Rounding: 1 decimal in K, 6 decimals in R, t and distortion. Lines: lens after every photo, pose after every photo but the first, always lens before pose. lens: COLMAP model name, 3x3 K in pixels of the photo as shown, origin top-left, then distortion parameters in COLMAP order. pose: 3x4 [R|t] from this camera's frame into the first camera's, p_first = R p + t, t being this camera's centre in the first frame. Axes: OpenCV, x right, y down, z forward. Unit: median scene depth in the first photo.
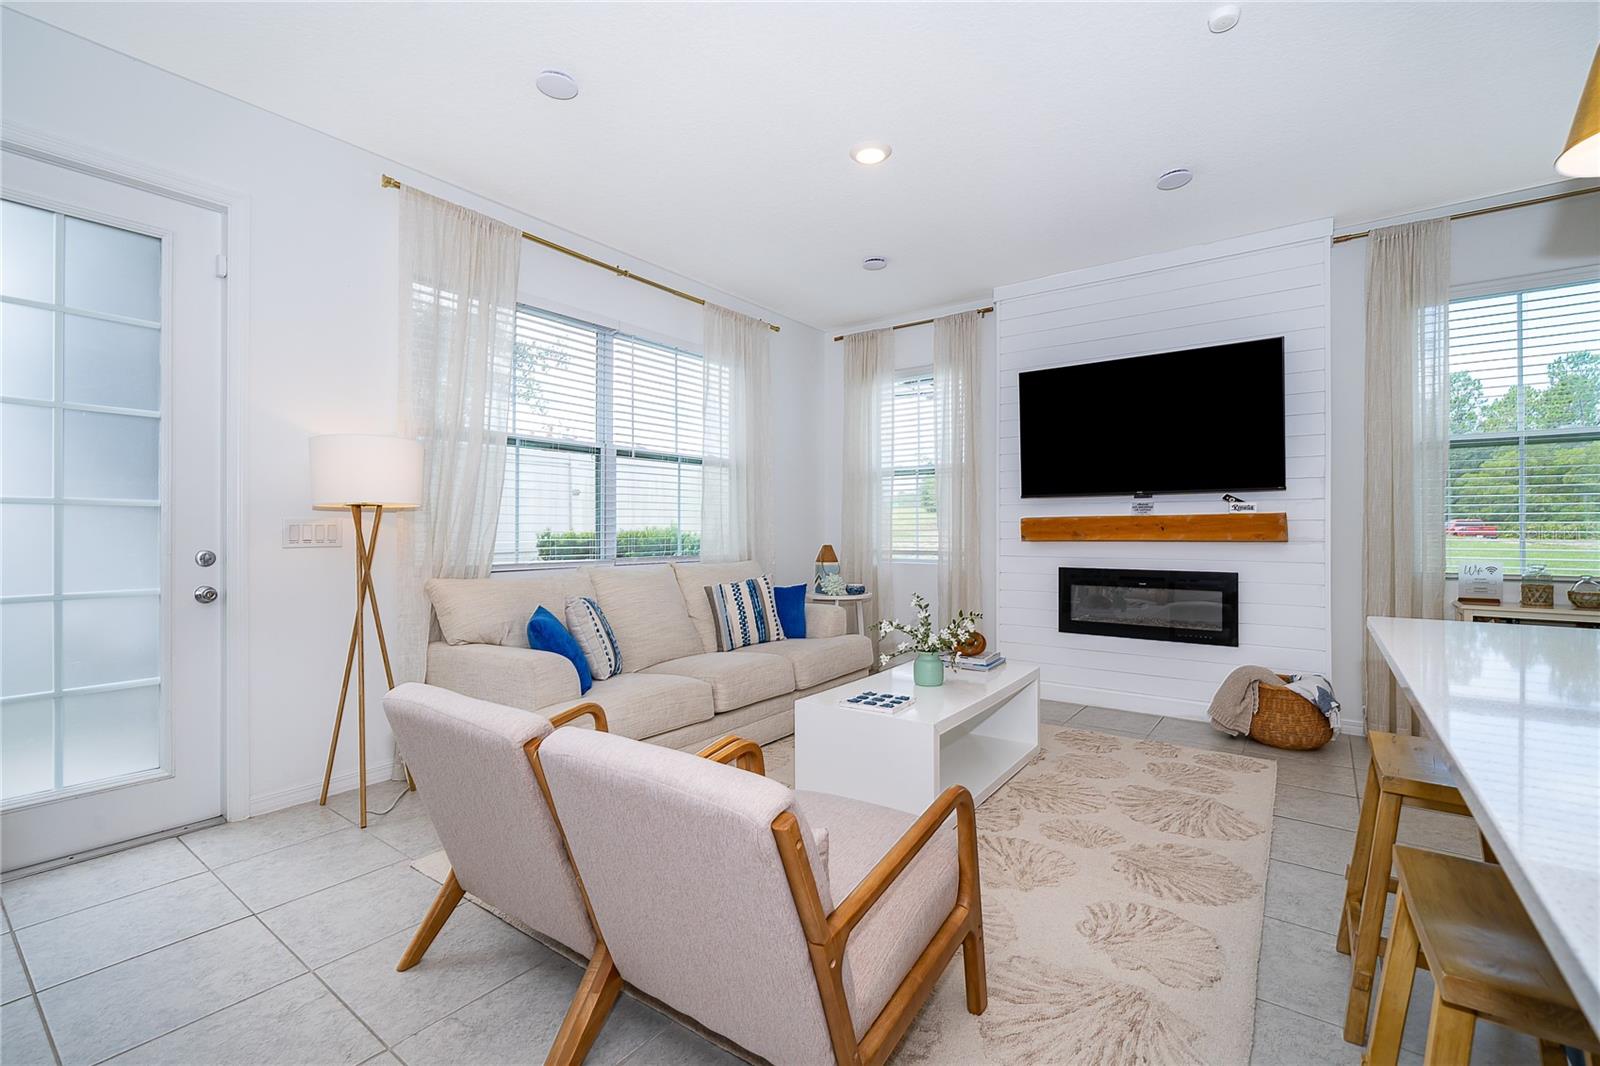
lens RADIAL K [[703.6, 0, 796.7], [0, 703.6, 525.6], [0, 0, 1]] dist [-0.000066, 0.000892]
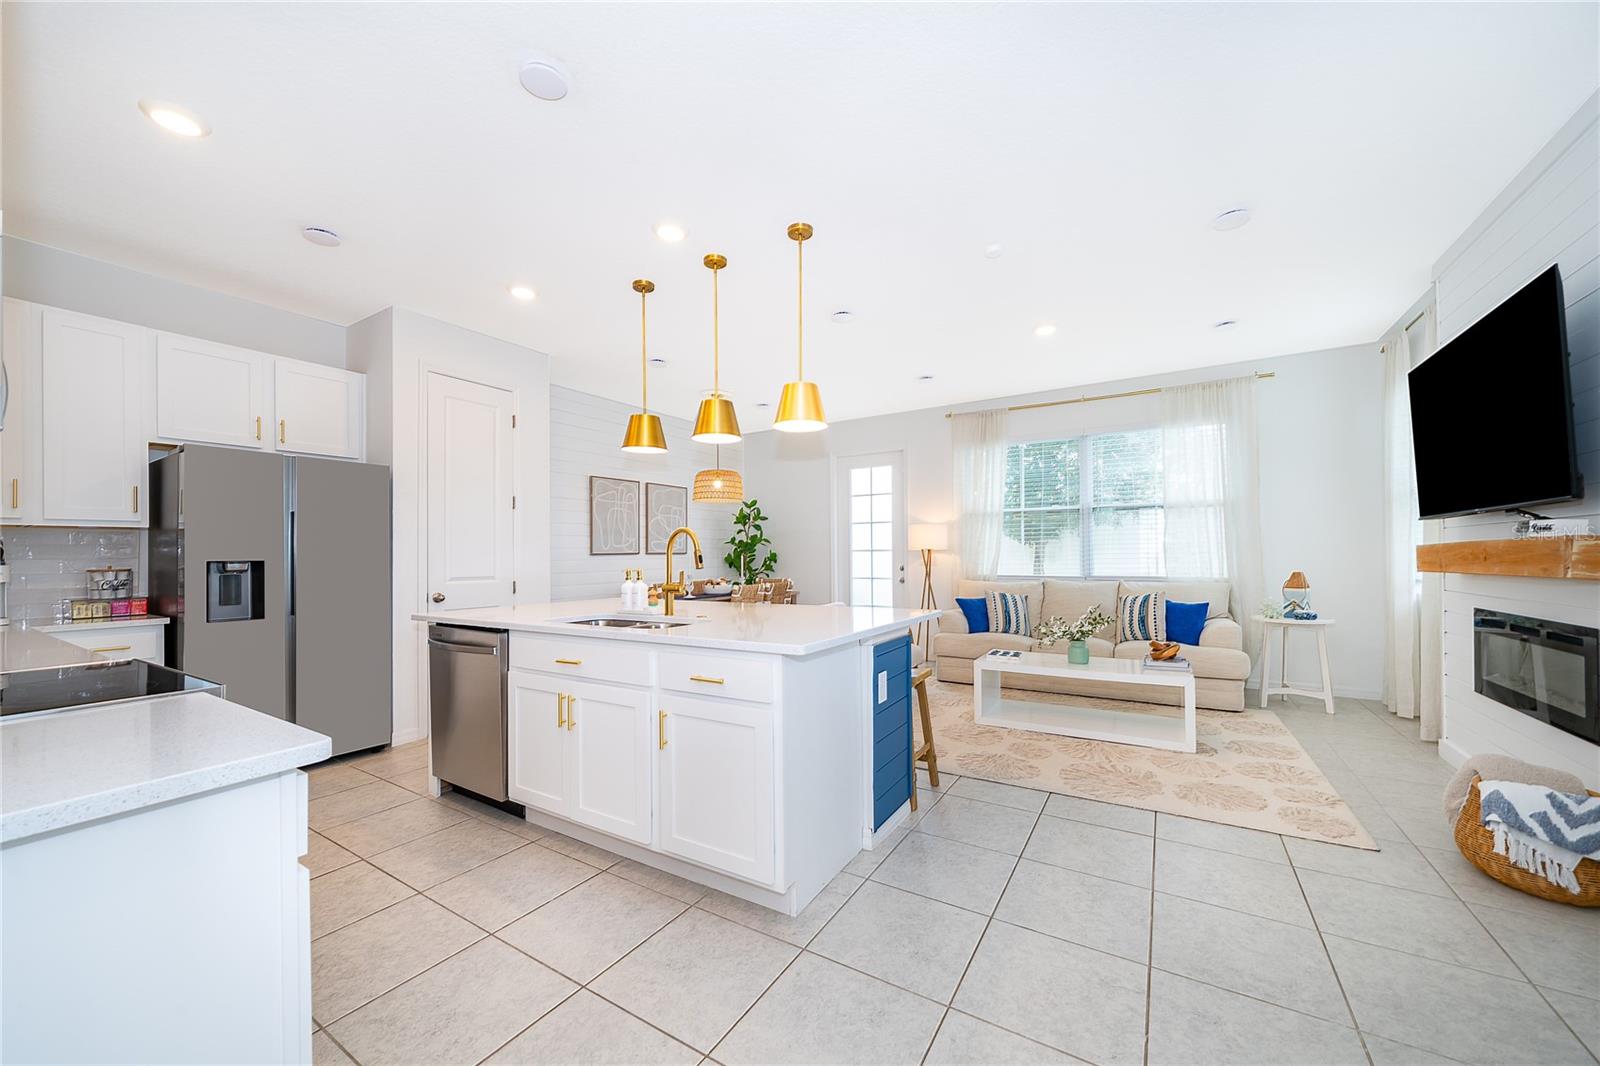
lens RADIAL K [[590.5, 0, 797.7], [0, 590.5, 547.4], [0, 0, 1]] dist [-0.002948, 0.000715]
pose [[0.083228, -0.014312, -0.996428, 1.118831], [0.012878, 0.999829, -0.013285, -0.009414], [0.996447, -0.011726, 0.083398, 0.241444]]
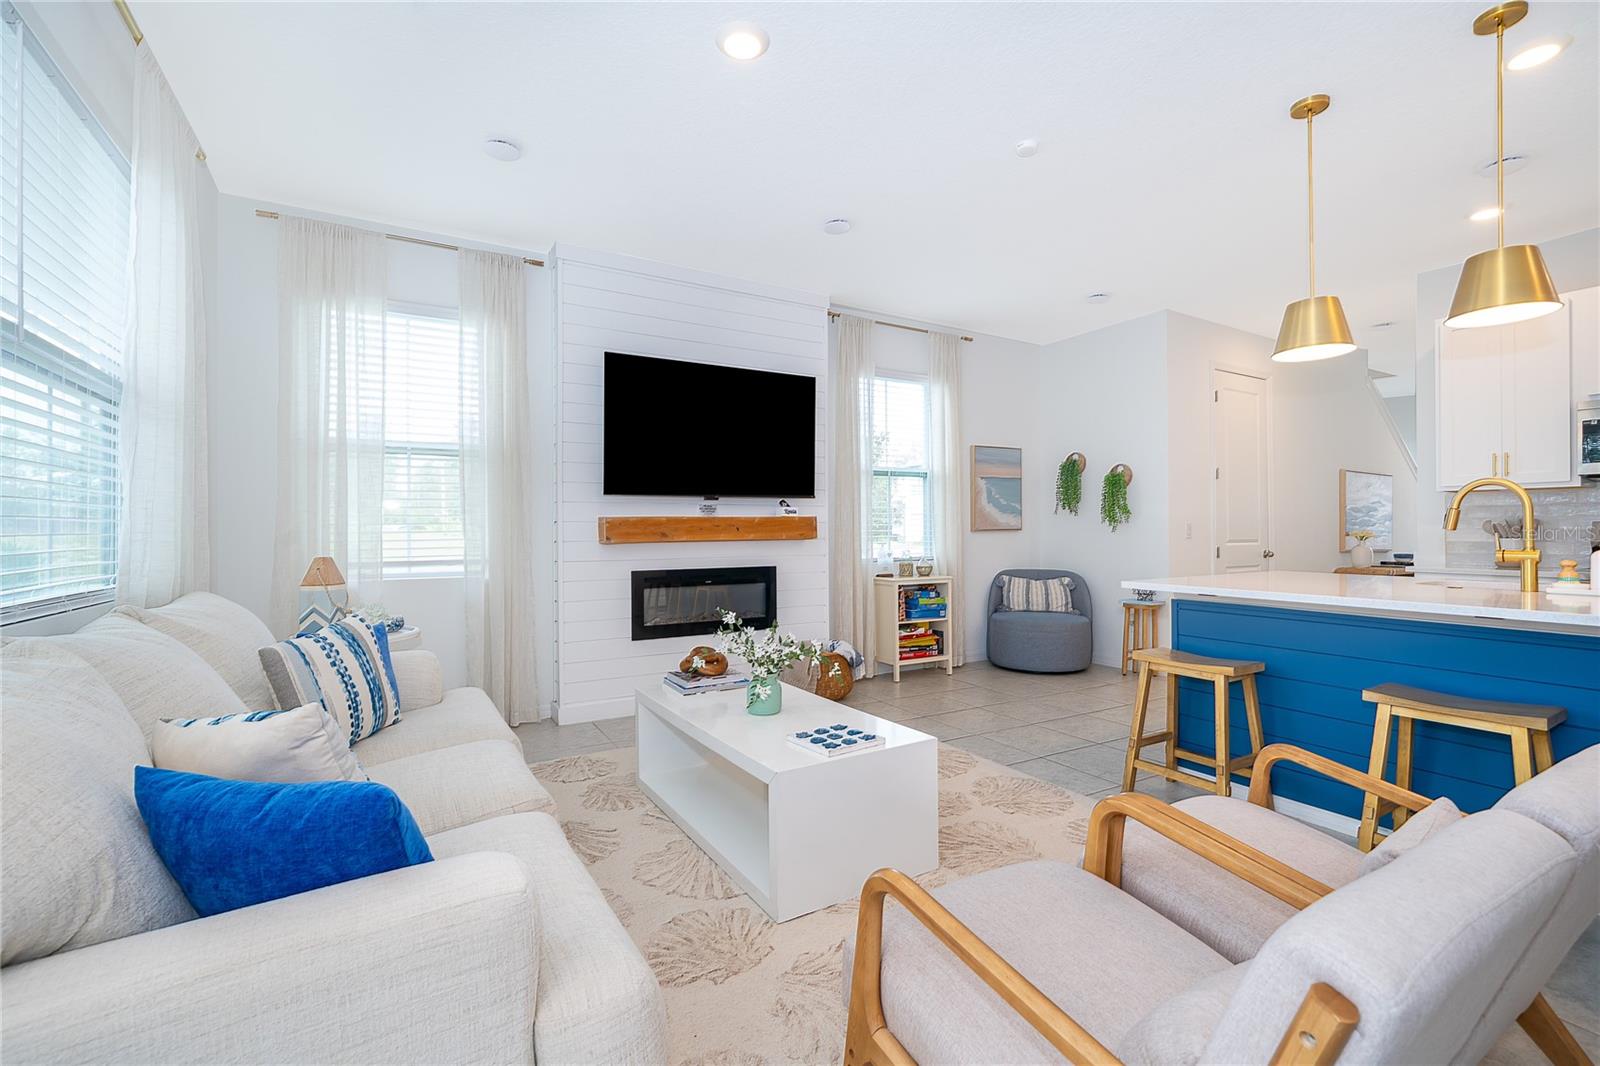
lens RADIAL K [[703.6, 0, 803.1], [0, 703.6, 529.5], [0, 0, 1]] dist [-0.000066, 0.000892]
pose [[0.394062, 0.000745, 0.919084, -0.454900], [0.000607, 0.999999, -0.001071, 0.006603], [-0.919084, 0.000980, 0.394061, 0.500648]]
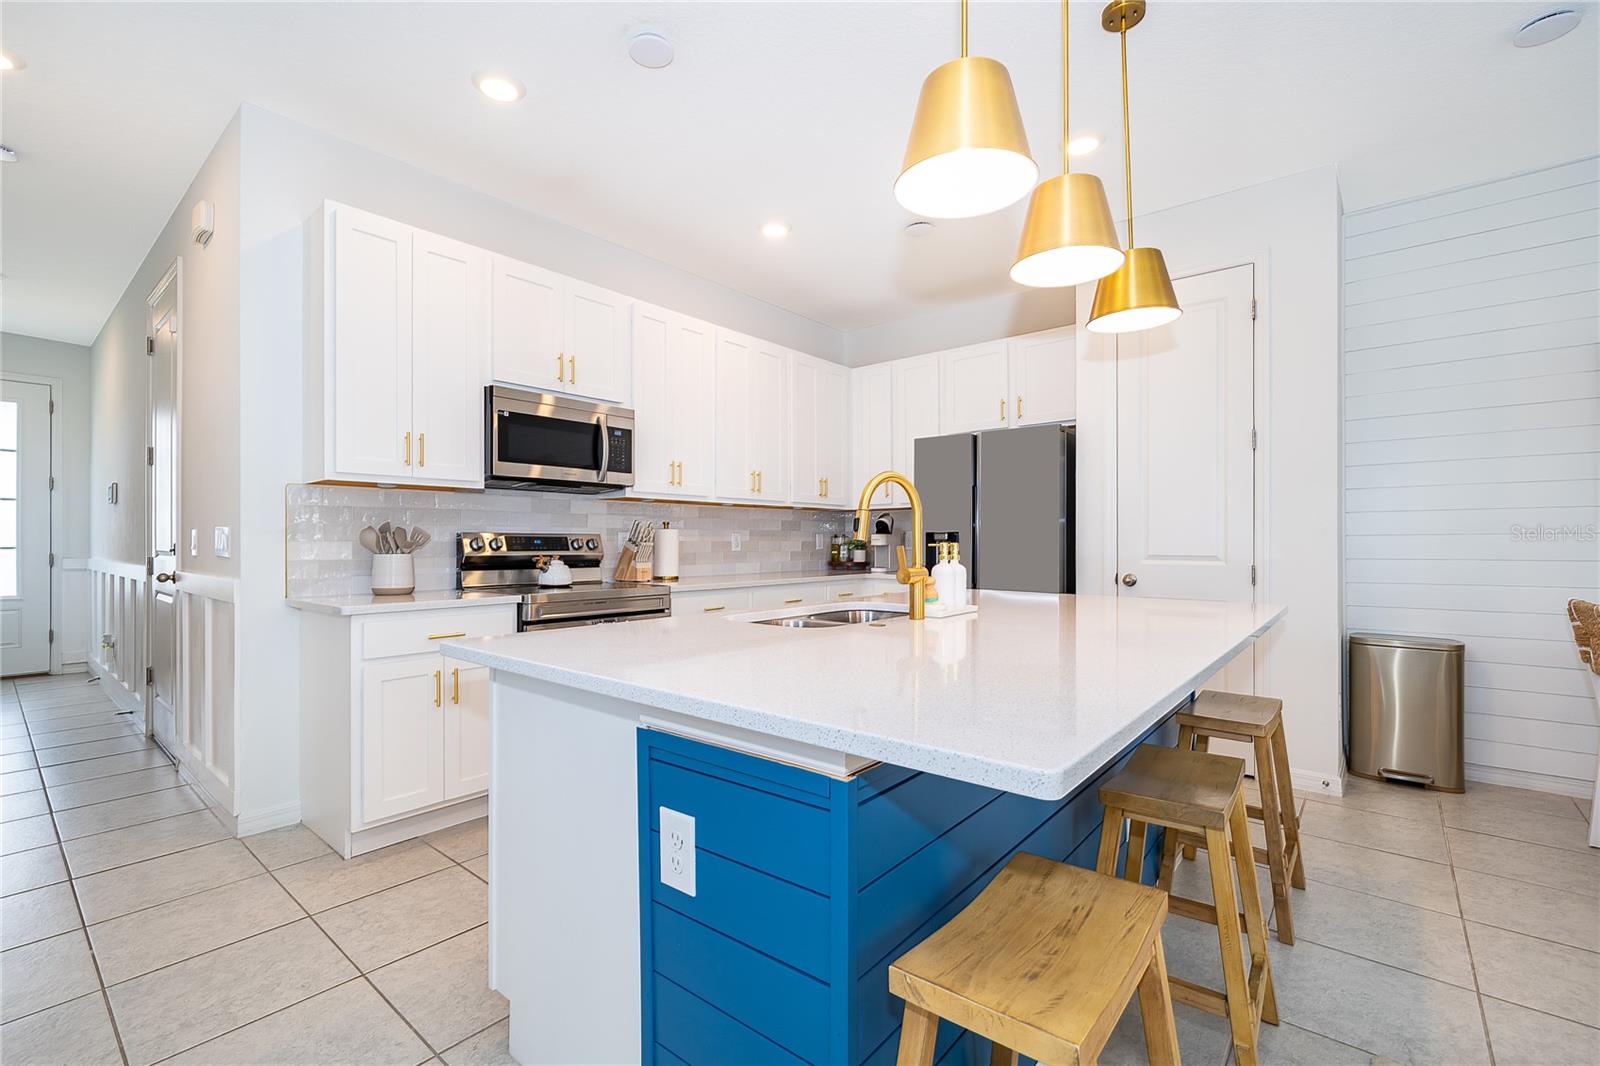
lens RADIAL K [[703.6, 0, 794.4], [0, 703.6, 537.3], [0, 0, 1]] dist [-0.000066, 0.000892]
pose [[-0.998015, 0.000810, 0.062971, 0.444755], [0.000298, 0.999967, -0.008137, 0.006581], [-0.062976, -0.008102, -0.997982, 0.659549]]
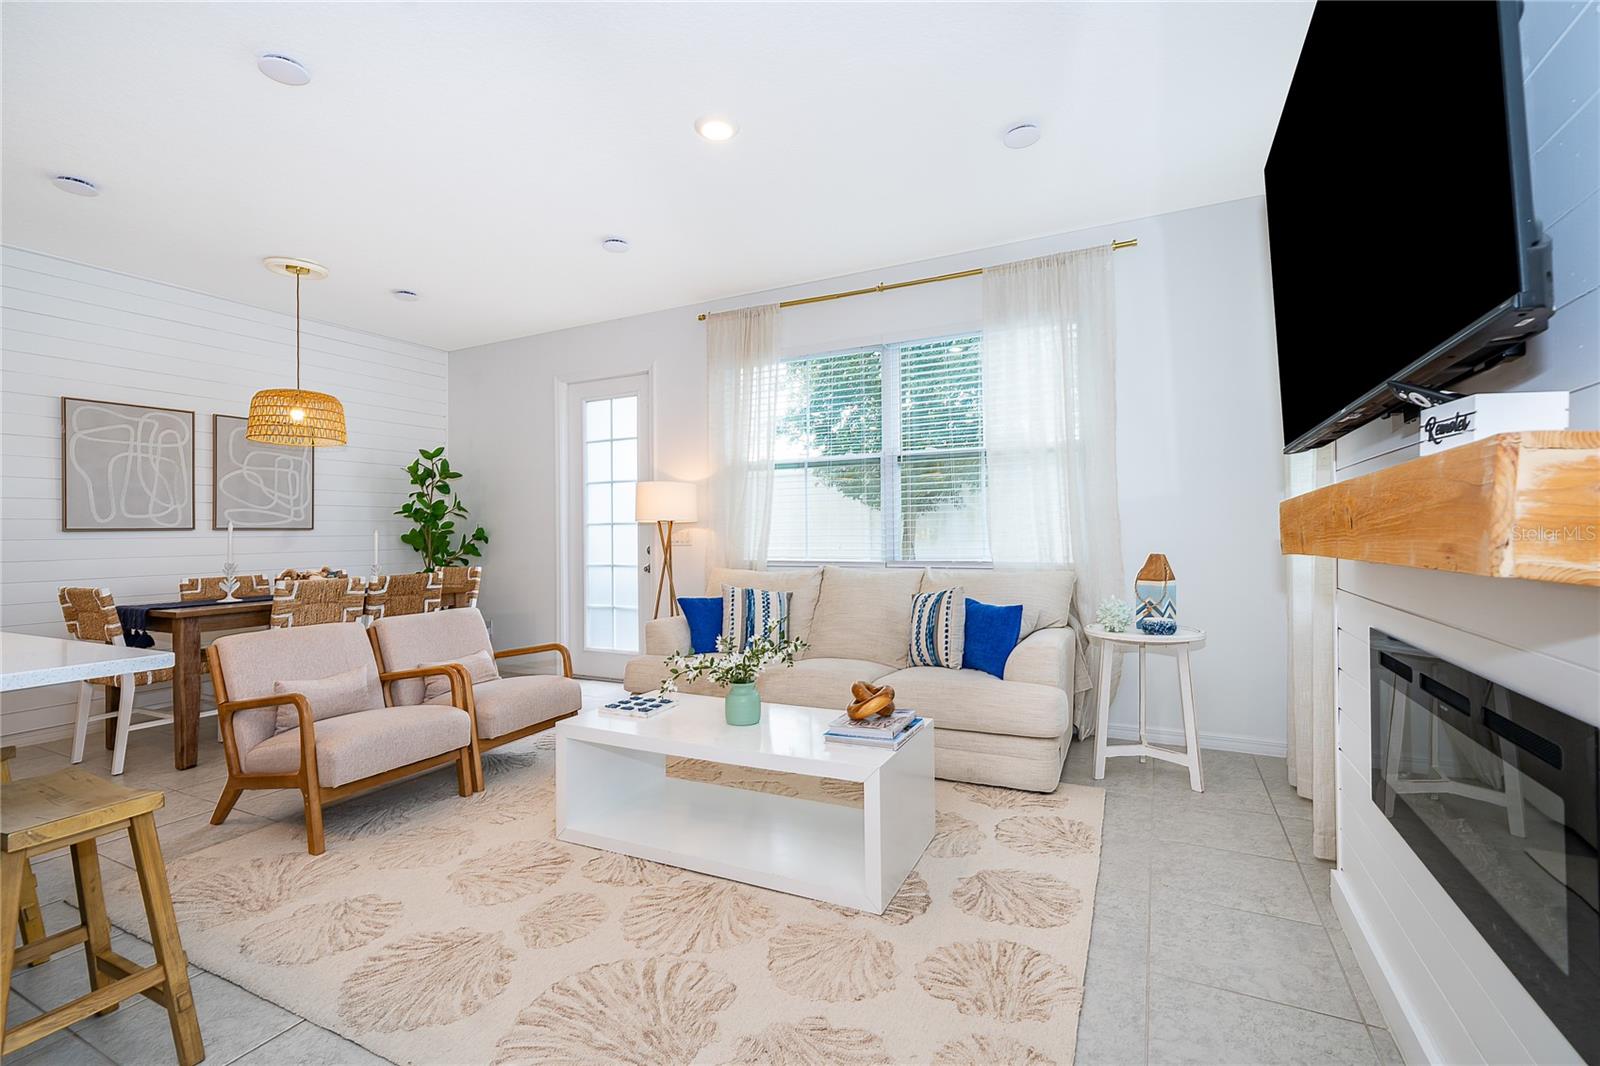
lens RADIAL K [[703.6, 0, 794.0], [0, 703.6, 523.5], [0, 0, 1]] dist [-0.000066, 0.000892]
pose [[0.164860, -0.016931, -0.986172, 0.811919], [0.015750, 0.999770, -0.014532, 0.004737], [0.986191, -0.013137, 0.165089, 0.742679]]
